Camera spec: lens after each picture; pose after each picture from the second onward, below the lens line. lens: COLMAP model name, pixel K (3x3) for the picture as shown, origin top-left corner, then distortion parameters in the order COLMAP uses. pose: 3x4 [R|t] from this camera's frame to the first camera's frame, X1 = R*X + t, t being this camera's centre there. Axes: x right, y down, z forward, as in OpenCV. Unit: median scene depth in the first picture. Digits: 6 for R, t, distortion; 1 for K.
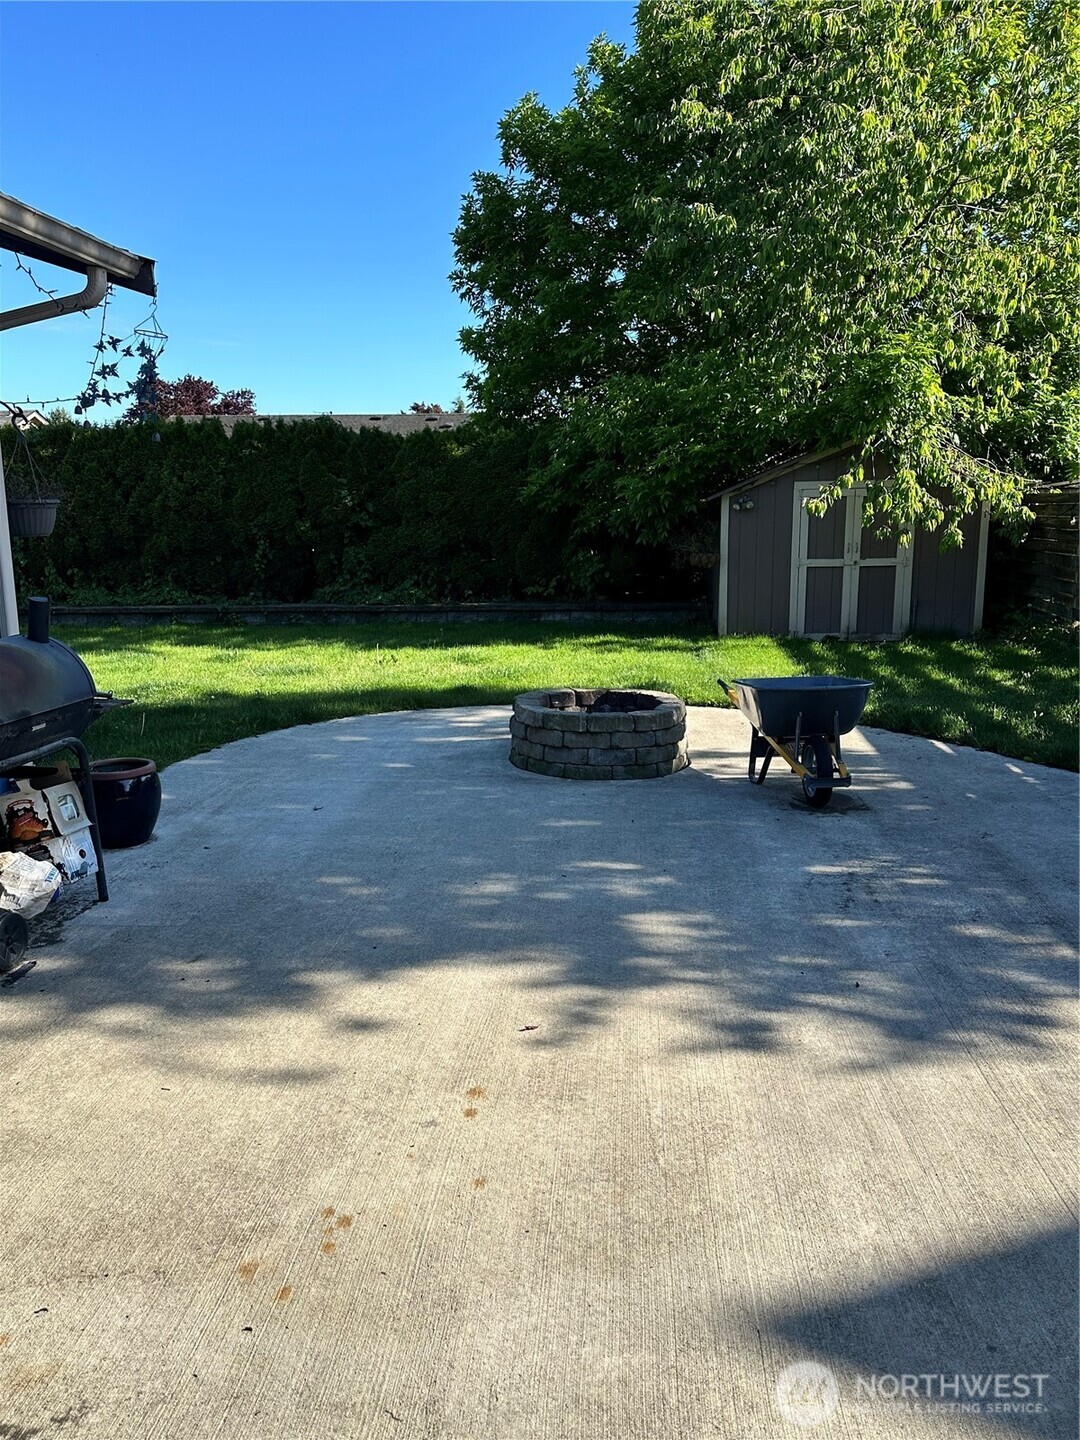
lens RADIAL K [[1104.4, 0, 469.5], [0, 1104.4, 726.3], [0, 0, 1]] dist [-0.002488, -0.007773]
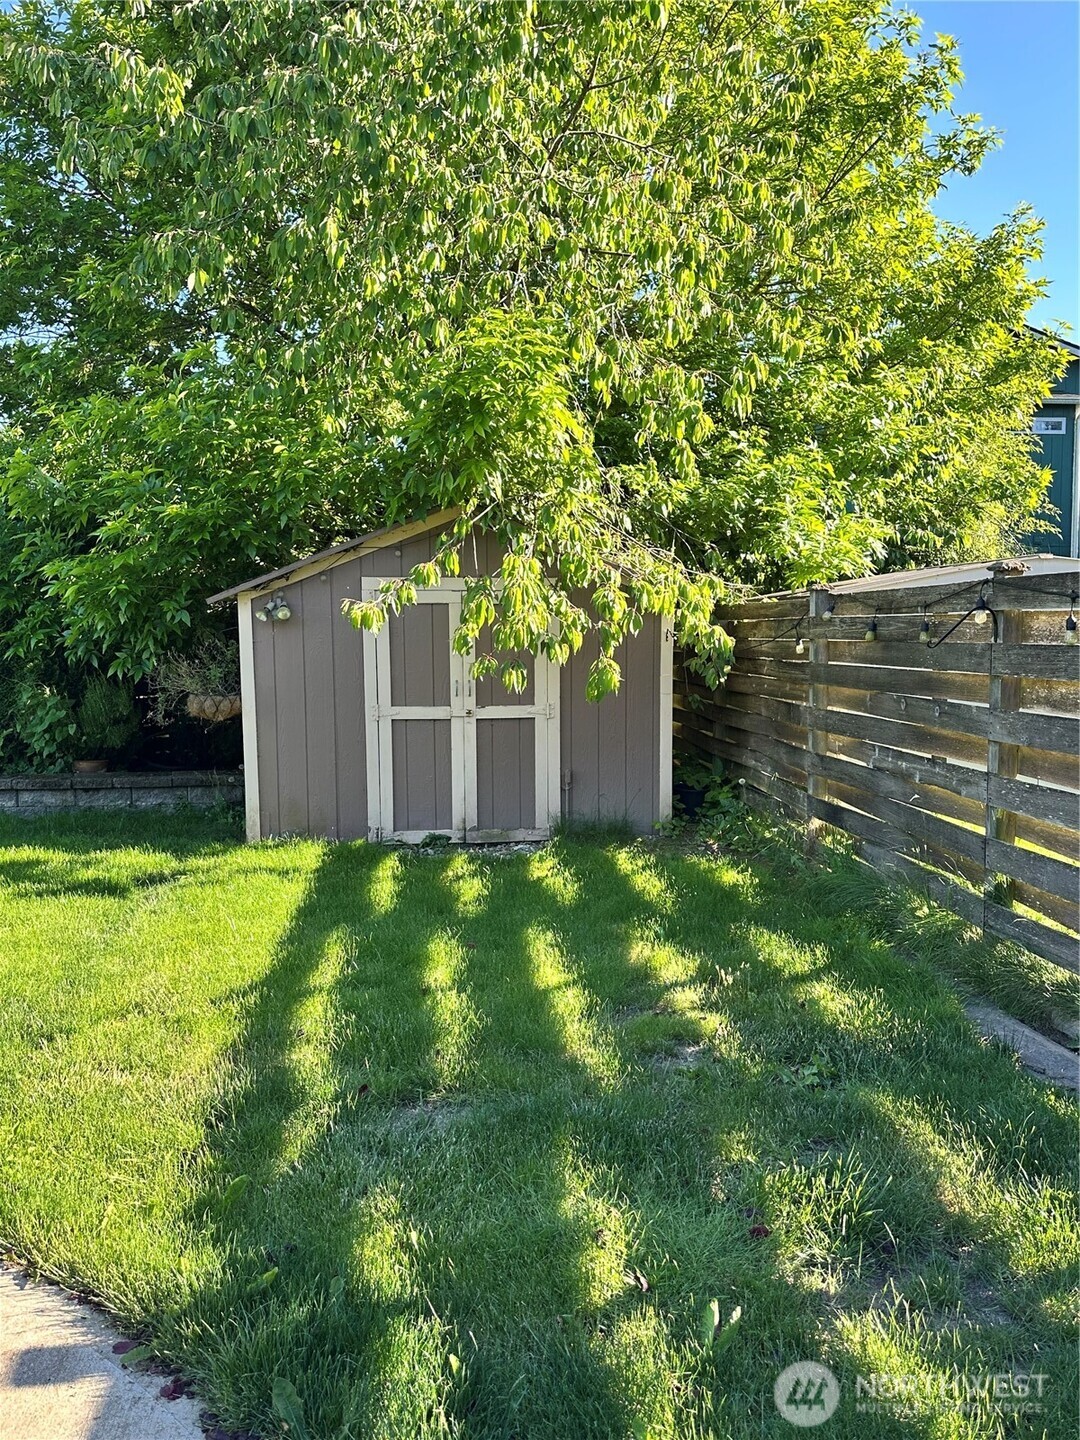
lens RADIAL K [[1104.4, 0, 520.3], [0, 1104.4, 719.7], [0, 0, 1]] dist [0.025342, -0.003023]
pose [[0.970418, -0.003430, 0.241405, 0.233678], [0.031001, 0.993392, -0.110506, -0.078095], [-0.239431, 0.114721, 0.964112, 0.419891]]
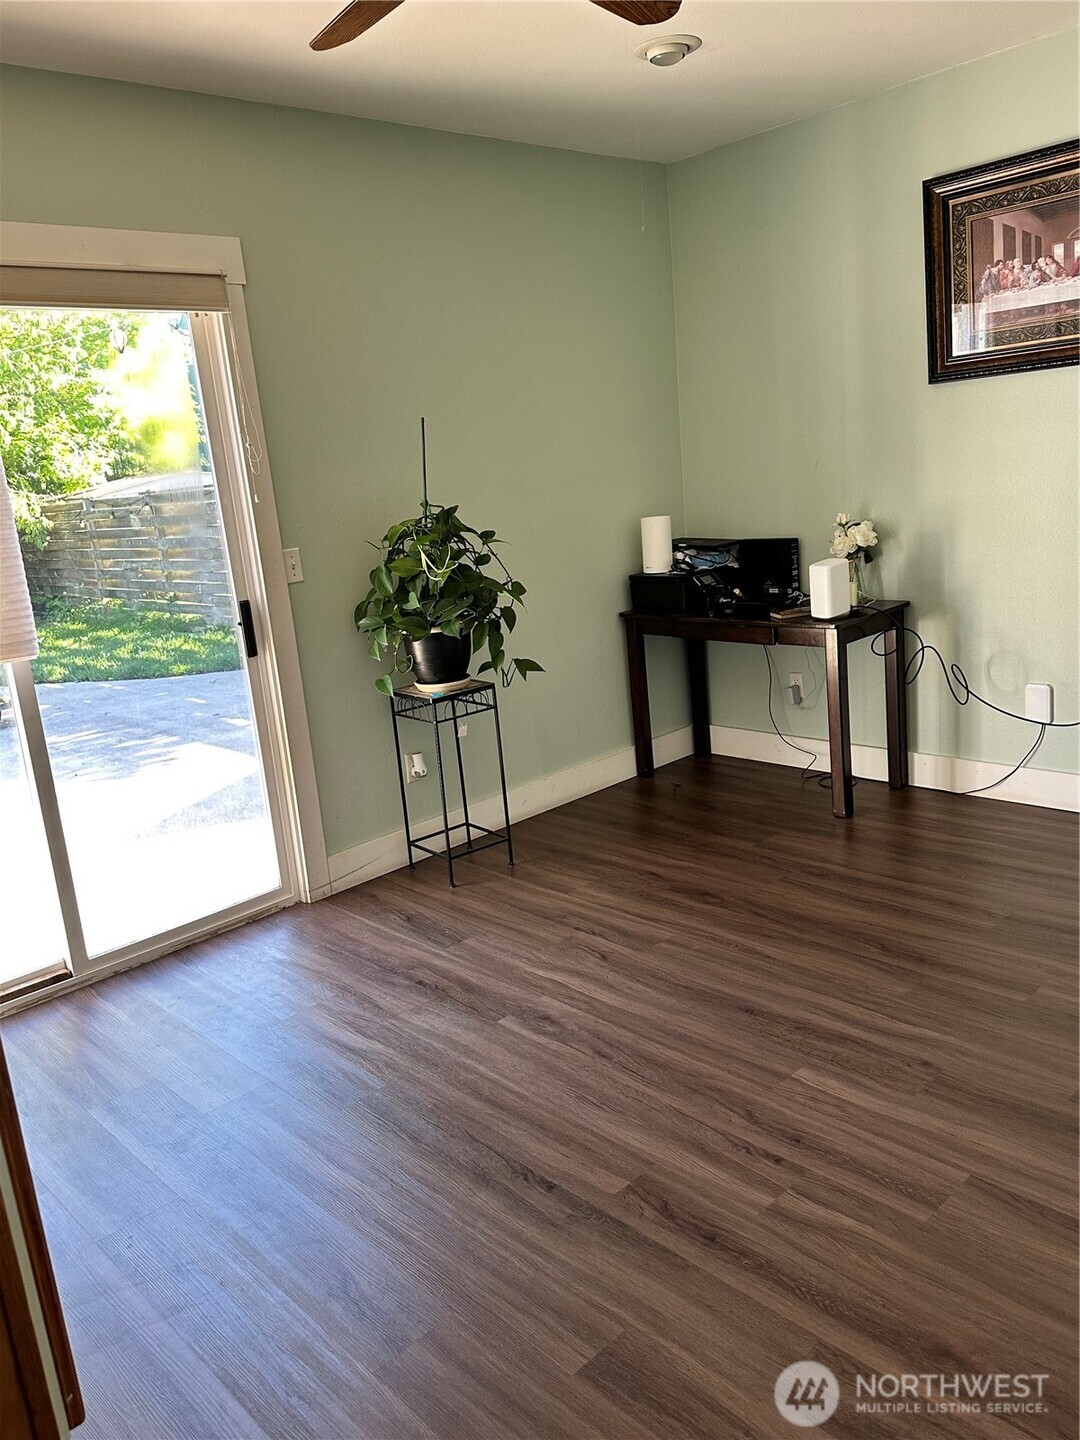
lens RADIAL K [[1104.4, 0, 520.3], [0, 1104.4, 719.7], [0, 0, 1]] dist [0.025342, -0.003023]
pose [[0.627098, -0.218208, 0.747752, -0.150792], [0.230276, 0.968987, 0.089649, 0.037978], [-0.744124, 0.115970, 0.657898, -0.216518]]
